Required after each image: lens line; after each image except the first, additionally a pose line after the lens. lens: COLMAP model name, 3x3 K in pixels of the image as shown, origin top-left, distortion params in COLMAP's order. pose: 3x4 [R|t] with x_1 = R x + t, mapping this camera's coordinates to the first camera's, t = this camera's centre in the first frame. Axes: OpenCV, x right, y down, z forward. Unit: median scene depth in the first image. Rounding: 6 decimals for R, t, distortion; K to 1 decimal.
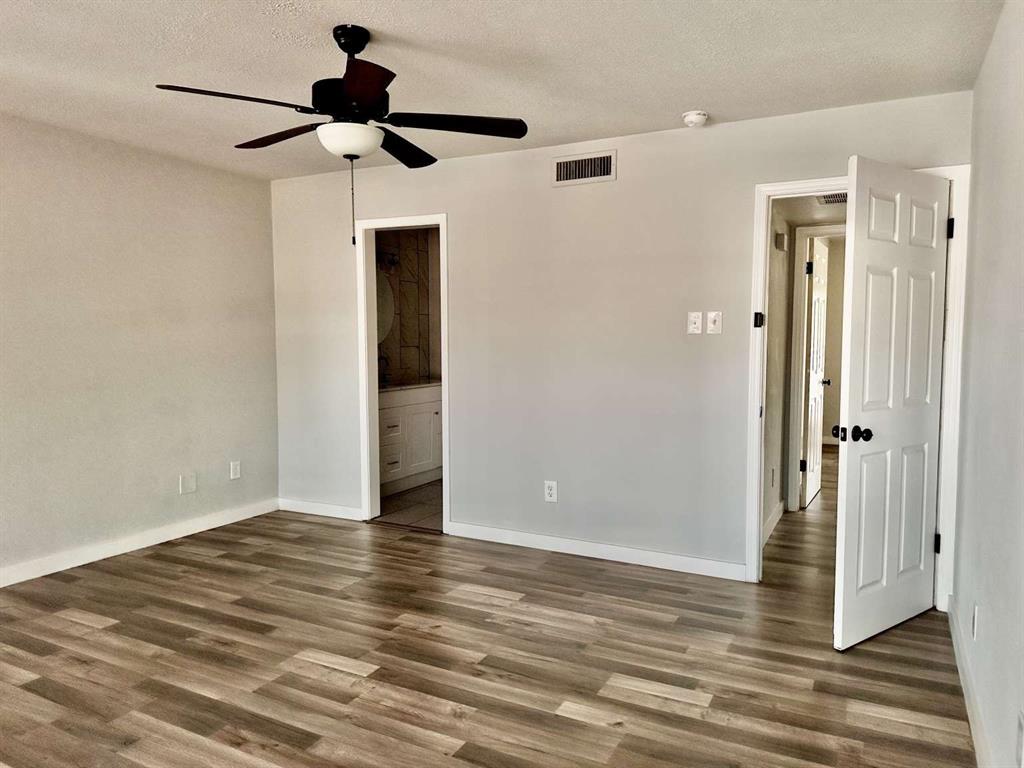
lens RADIAL K [[712.9, 0, 507.8], [0, 712.9, 390.2], [0, 0, 1]] dist [0.086321, -0.078858]
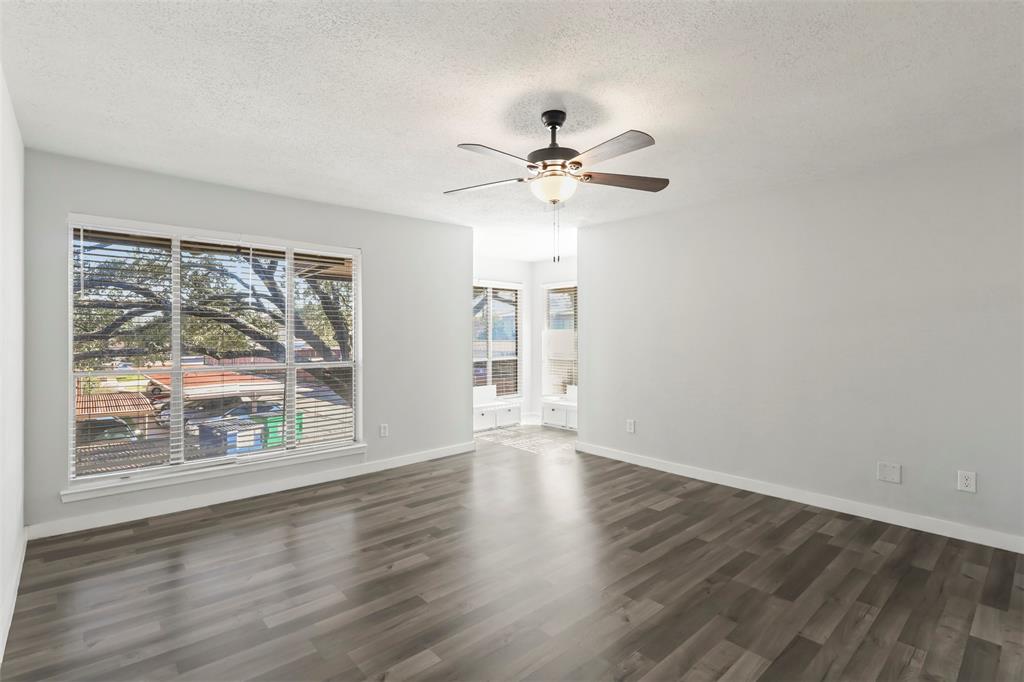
lens RADIAL K [[490.2, 0, 508.6], [0, 490.2, 340.4], [0, 0, 1]] dist [0.002712, -0.000047]
pose [[-0.355143, -0.002991, -0.934807, 0.536563], [-0.074068, 0.996941, 0.024949, -0.046973], [0.931873, 0.078099, -0.354278, 0.978218]]
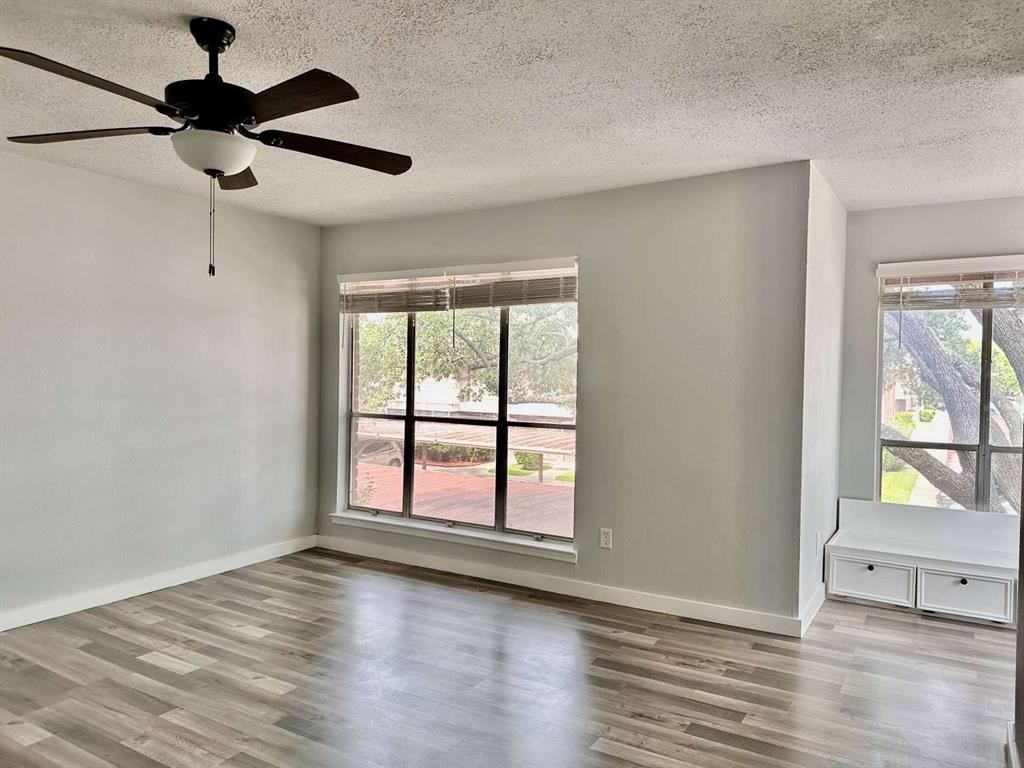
lens RADIAL K [[712.9, 0, 507.8], [0, 712.9, 390.2], [0, 0, 1]] dist [0.086321, -0.078858]
pose [[-0.996311, -0.016065, 0.084299, -0.489720], [-0.007225, 0.994537, 0.104138, -0.122873], [-0.085512, 0.103145, -0.990984, 1.408090]]
